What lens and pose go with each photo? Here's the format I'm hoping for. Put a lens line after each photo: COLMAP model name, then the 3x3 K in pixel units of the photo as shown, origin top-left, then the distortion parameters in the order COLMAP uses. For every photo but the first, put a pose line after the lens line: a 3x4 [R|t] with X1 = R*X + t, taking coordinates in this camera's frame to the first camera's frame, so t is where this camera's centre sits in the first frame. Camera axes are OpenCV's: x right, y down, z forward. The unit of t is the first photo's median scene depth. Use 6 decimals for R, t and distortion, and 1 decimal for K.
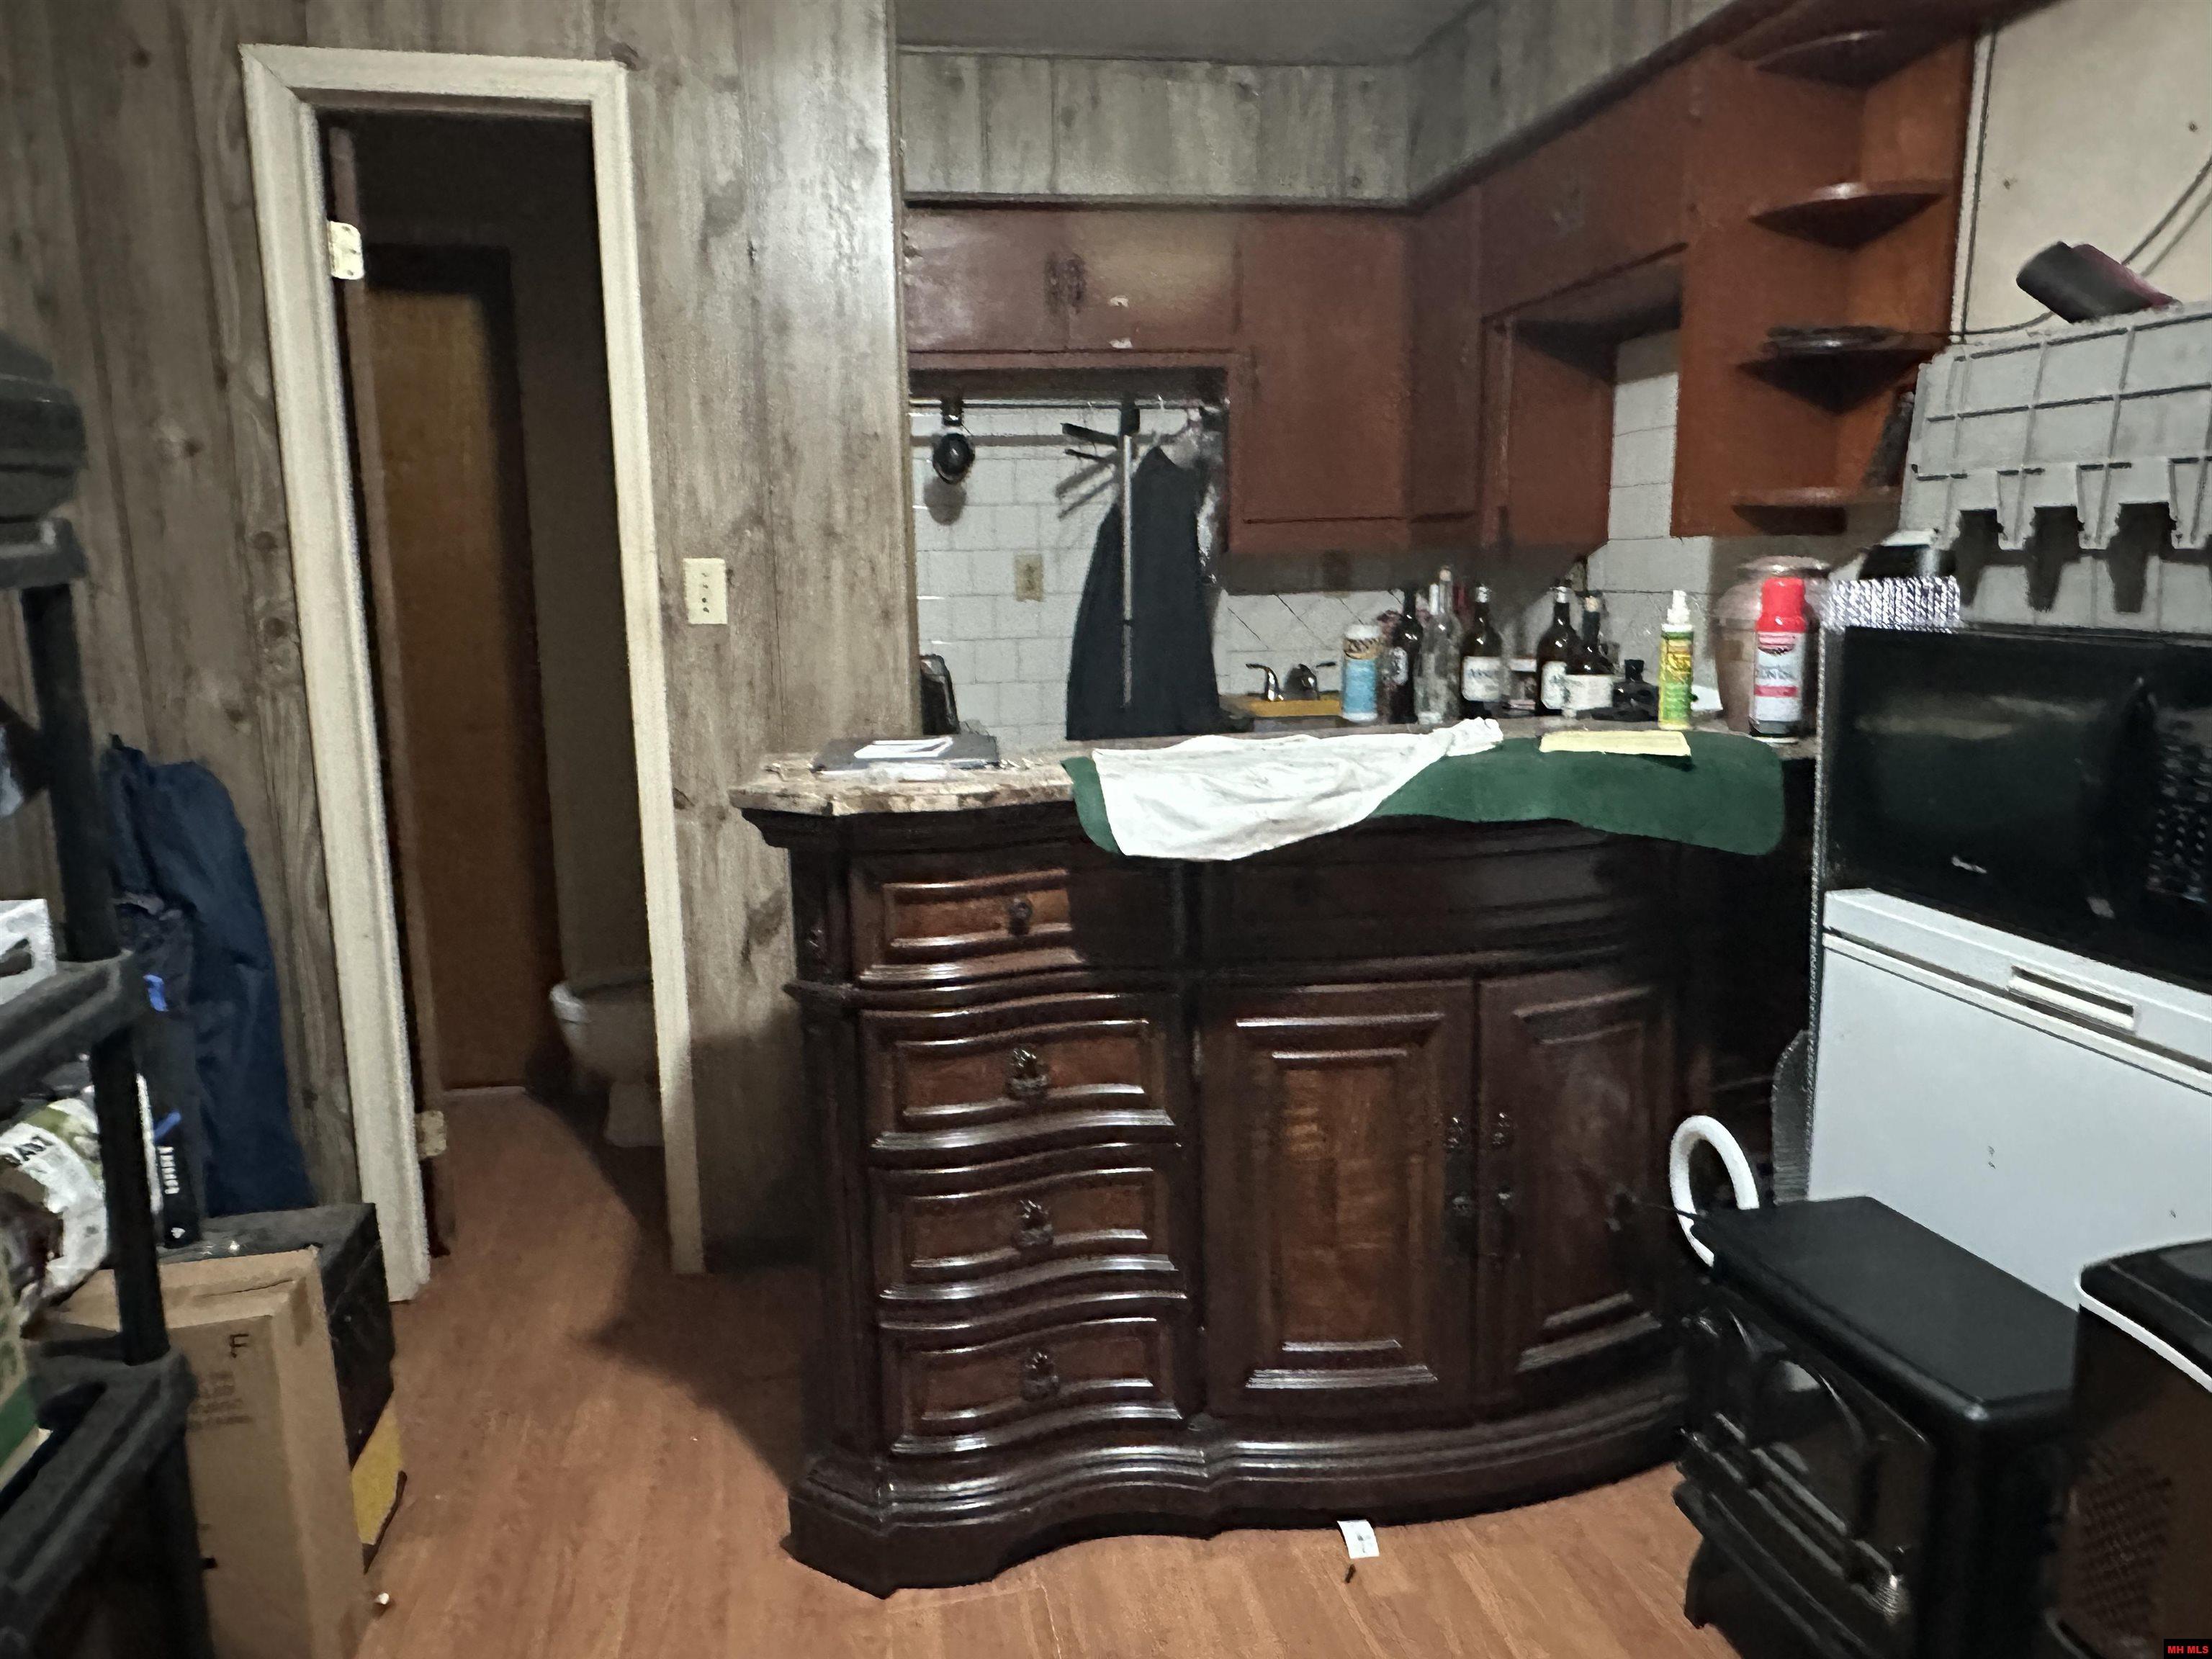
lens RADIAL K [[1505.2, 0, 1108.3], [0, 1505.2, 828.1], [0, 0, 1]] dist [0.001038, 0.000781]
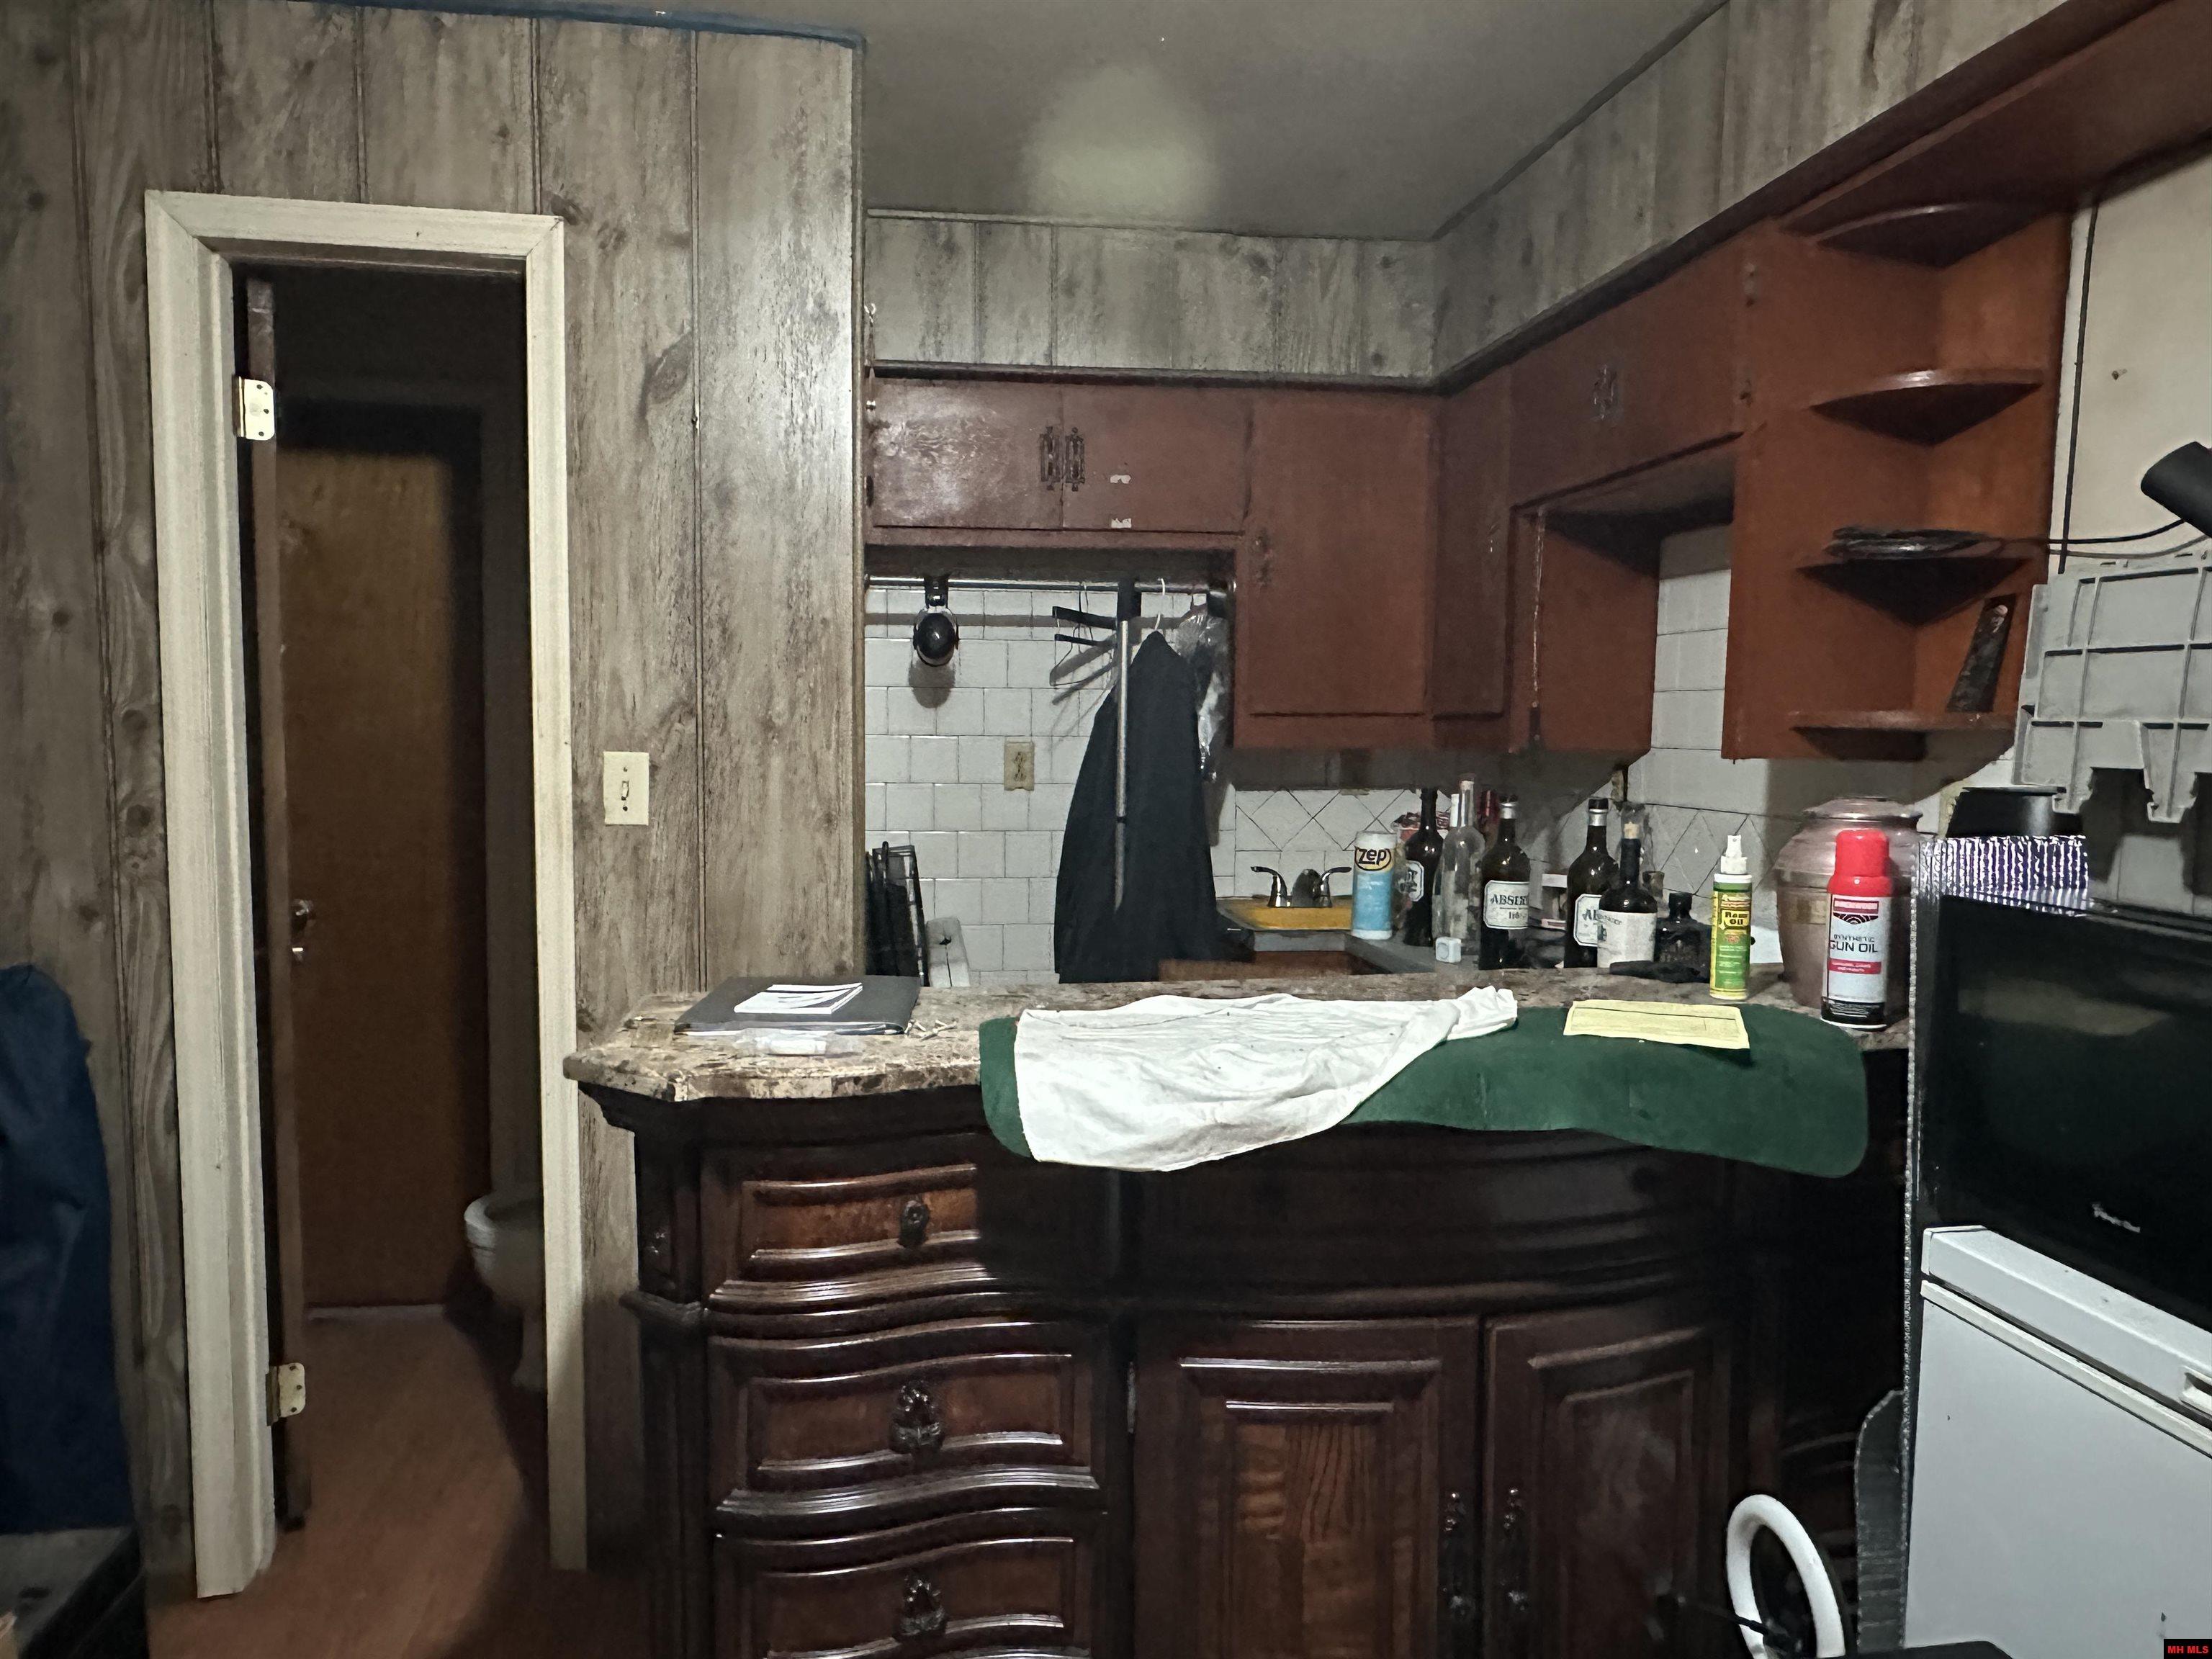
lens RADIAL K [[1505.2, 0, 1100.6], [0, 1505.2, 846.7], [0, 0, 1]] dist [0.001038, 0.000781]
pose [[0.998961, 0.030397, -0.033953, 0.047258], [-0.033364, 0.995334, -0.090543, -0.054544], [0.031042, 0.091582, 0.995314, 0.132367]]
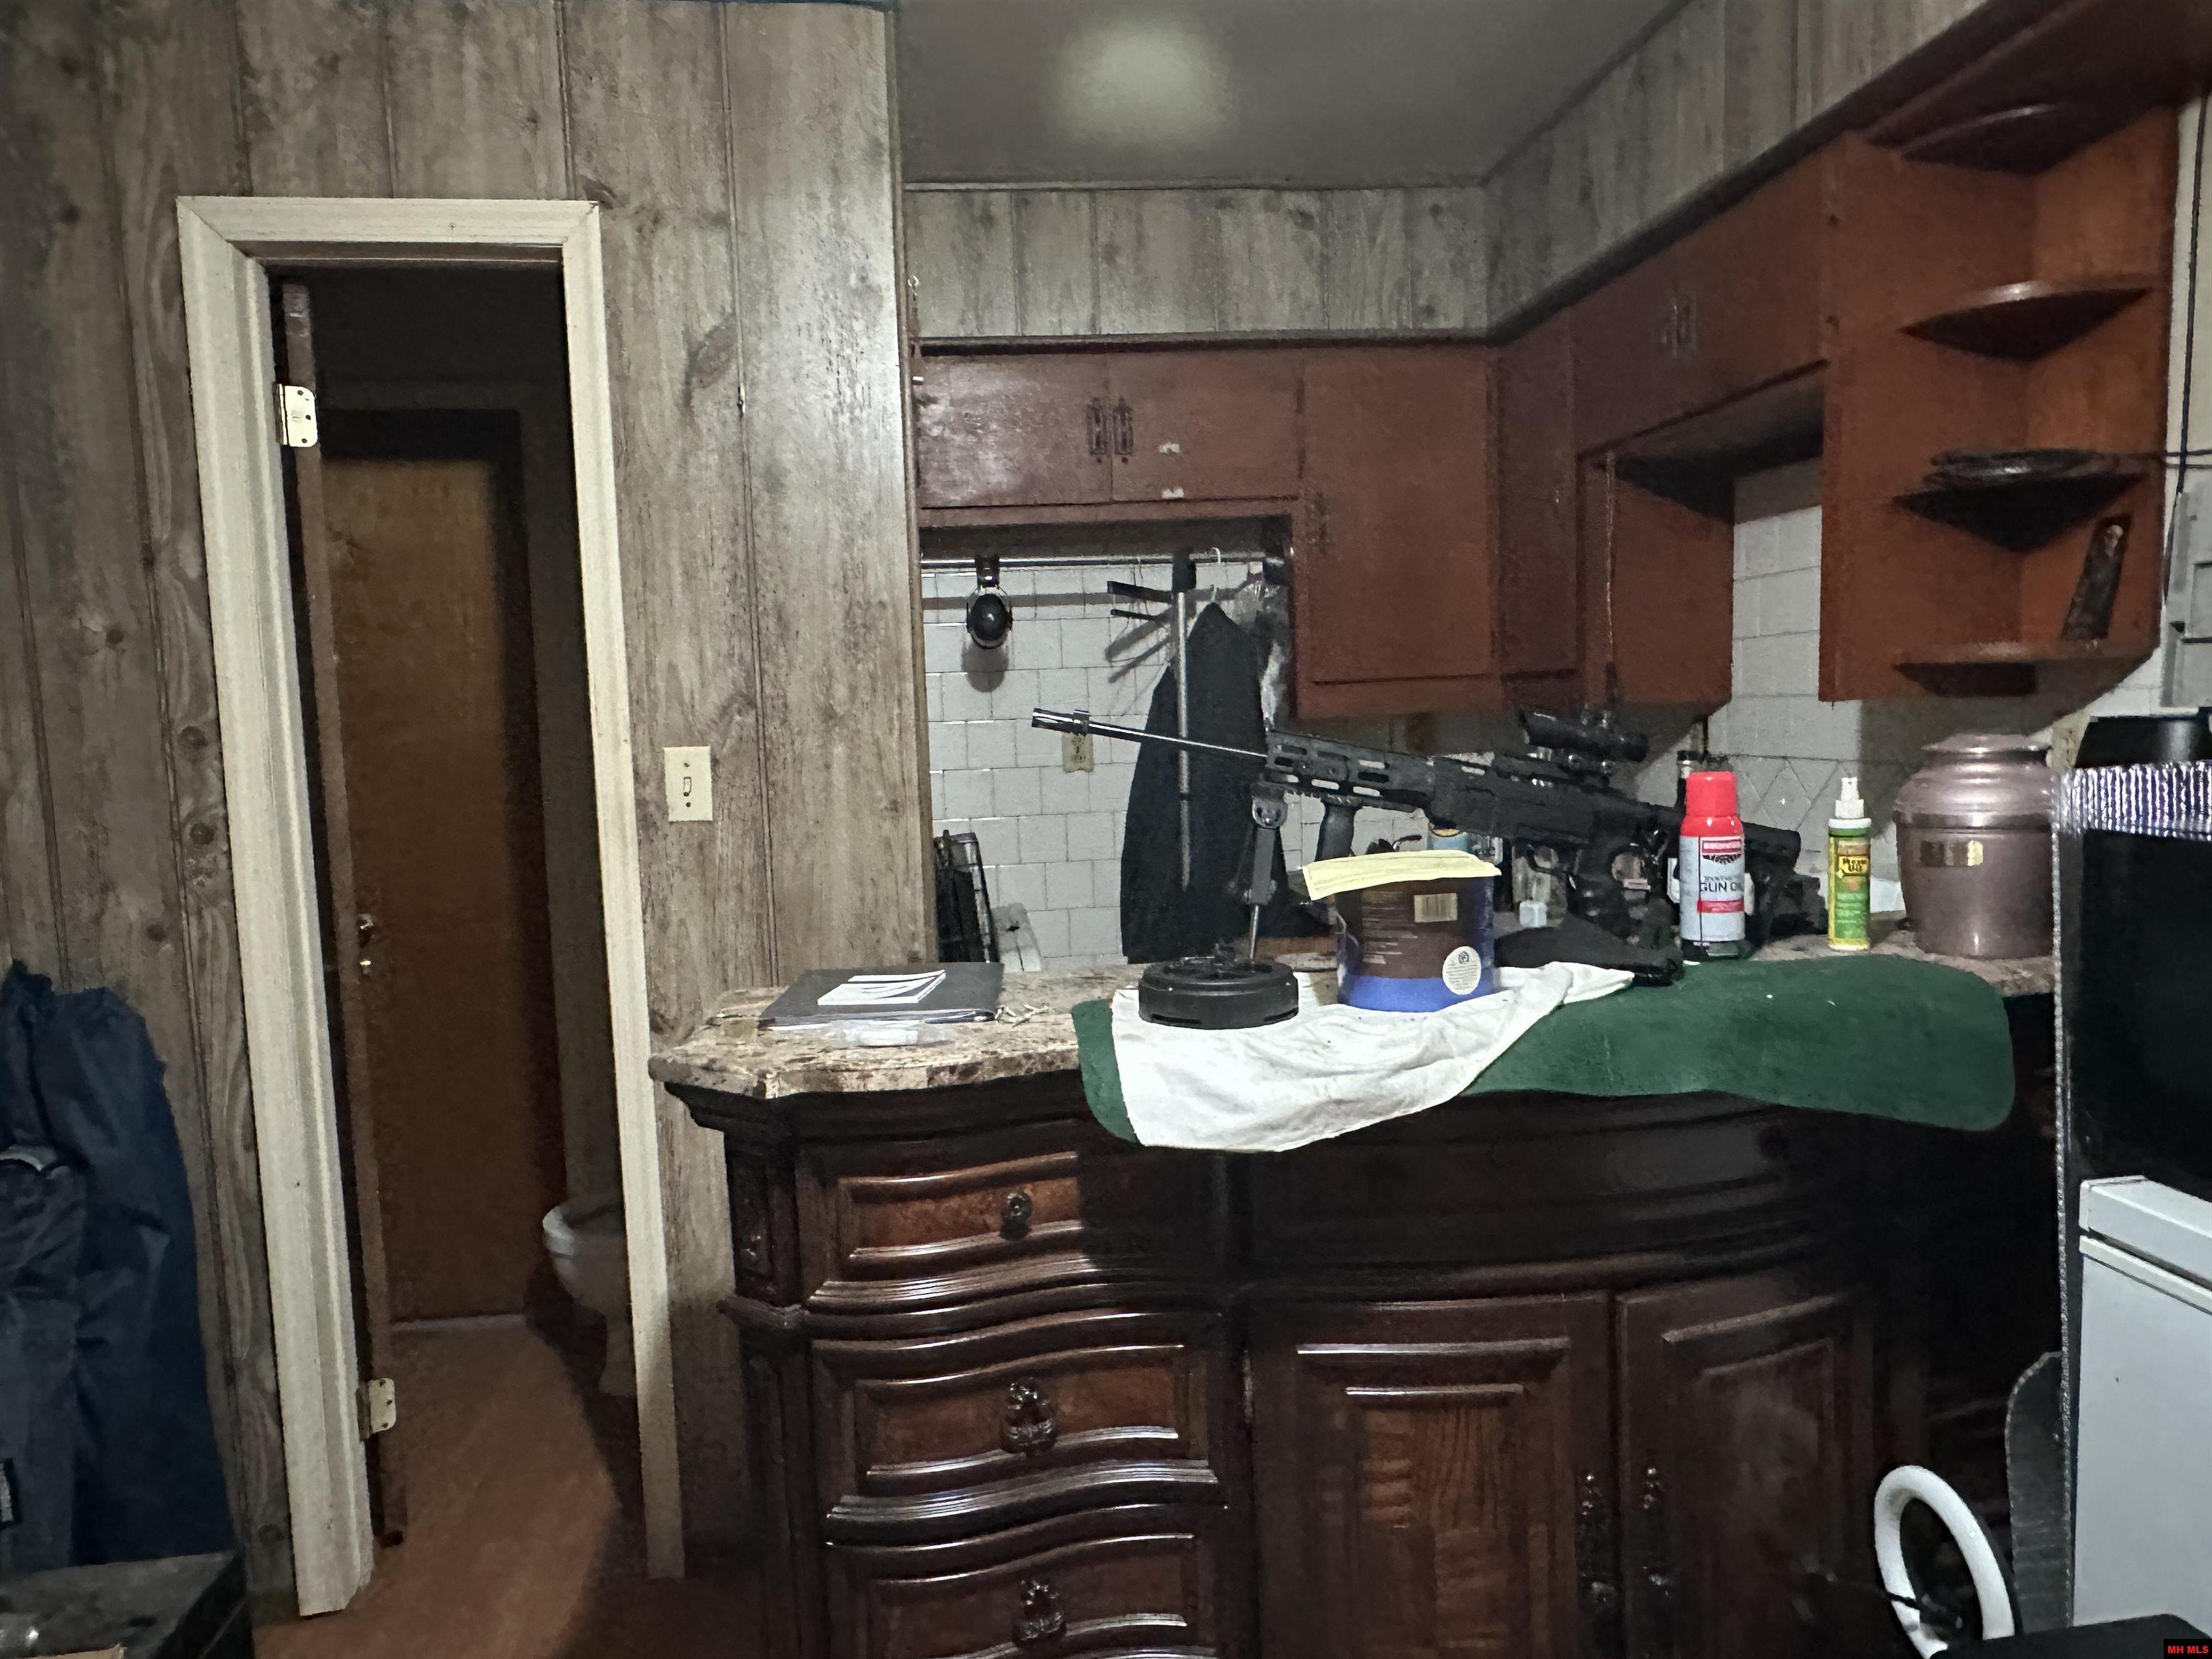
lens RADIAL K [[1505.2, 0, 1104.1], [0, 1505.2, 851.4], [0, 0, 1]] dist [0.001038, 0.000781]
pose [[0.998066, -0.012521, -0.060892, 0.027858], [0.007758, 0.996936, -0.077833, -0.051059], [0.061680, 0.077210, 0.995105, 0.157008]]
